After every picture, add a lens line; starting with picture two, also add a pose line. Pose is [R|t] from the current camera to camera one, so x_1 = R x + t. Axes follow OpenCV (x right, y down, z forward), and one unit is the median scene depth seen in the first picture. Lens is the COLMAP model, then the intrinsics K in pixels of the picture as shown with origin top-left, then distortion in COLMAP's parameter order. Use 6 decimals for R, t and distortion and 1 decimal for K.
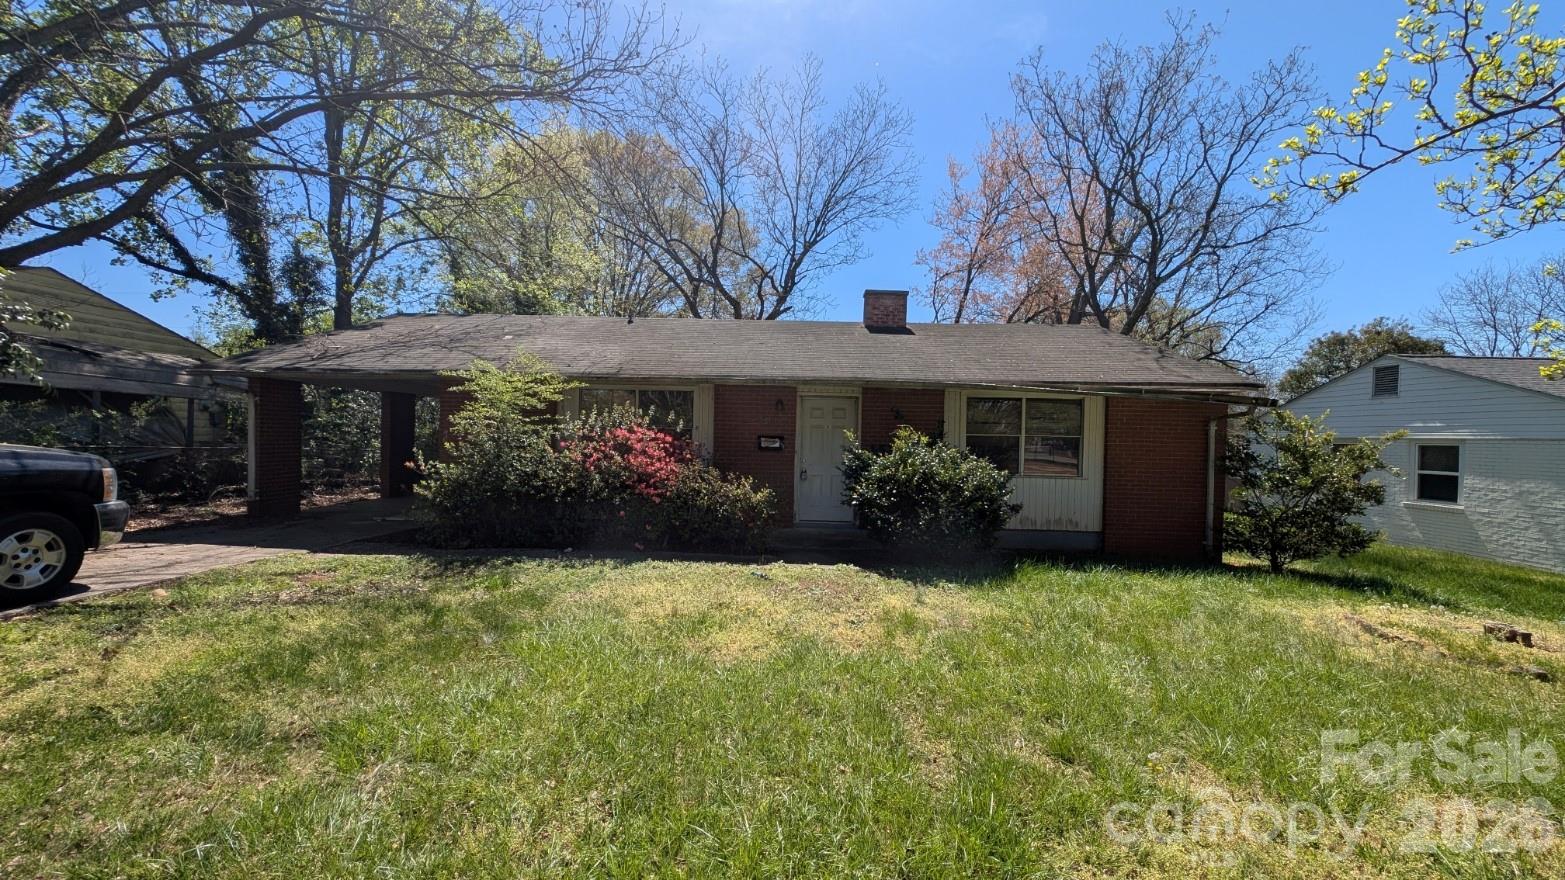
lens RADIAL K [[576.2, 0, 782.5], [0, 576.2, 440.0], [0, 0, 1]] dist [0.000037, -0.000048]
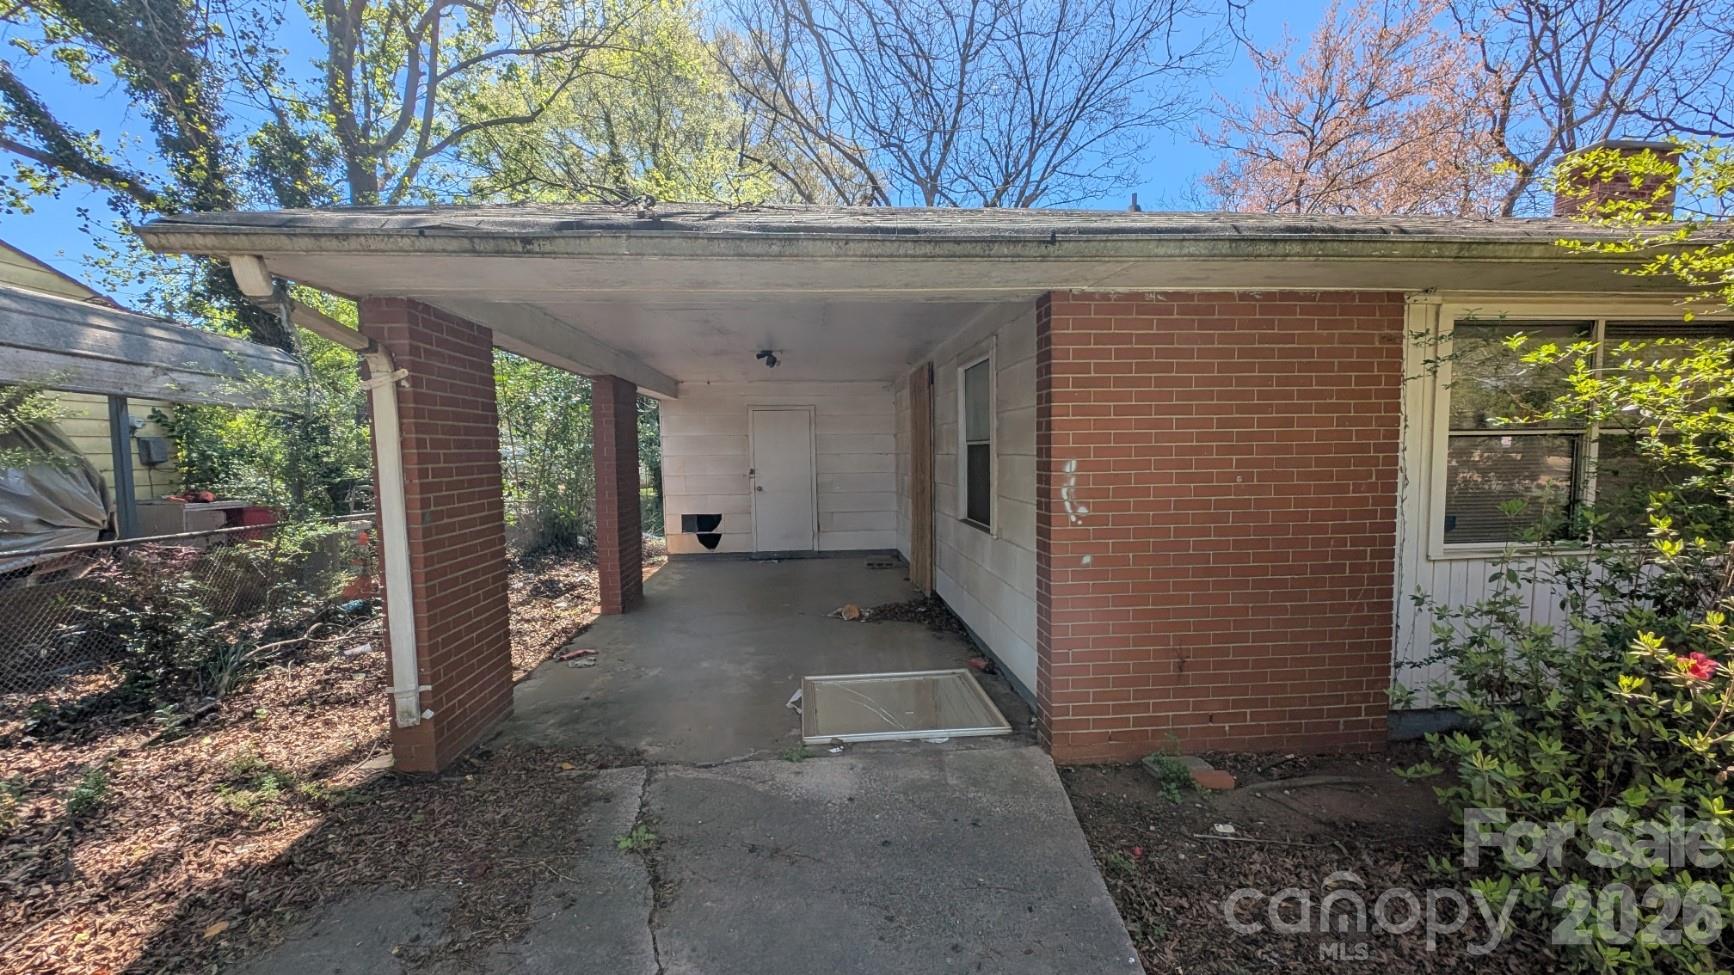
lens RADIAL K [[649.7, 0, 867.0], [0, 649.7, 487.5], [0, 0, 1]] dist [-0.000172, -0.000094]
pose [[0.995046, -0.032242, 0.094045, -0.718347], [0.027983, 0.998538, 0.046255, -0.024564], [-0.095398, -0.043395, 0.994493, 0.660283]]
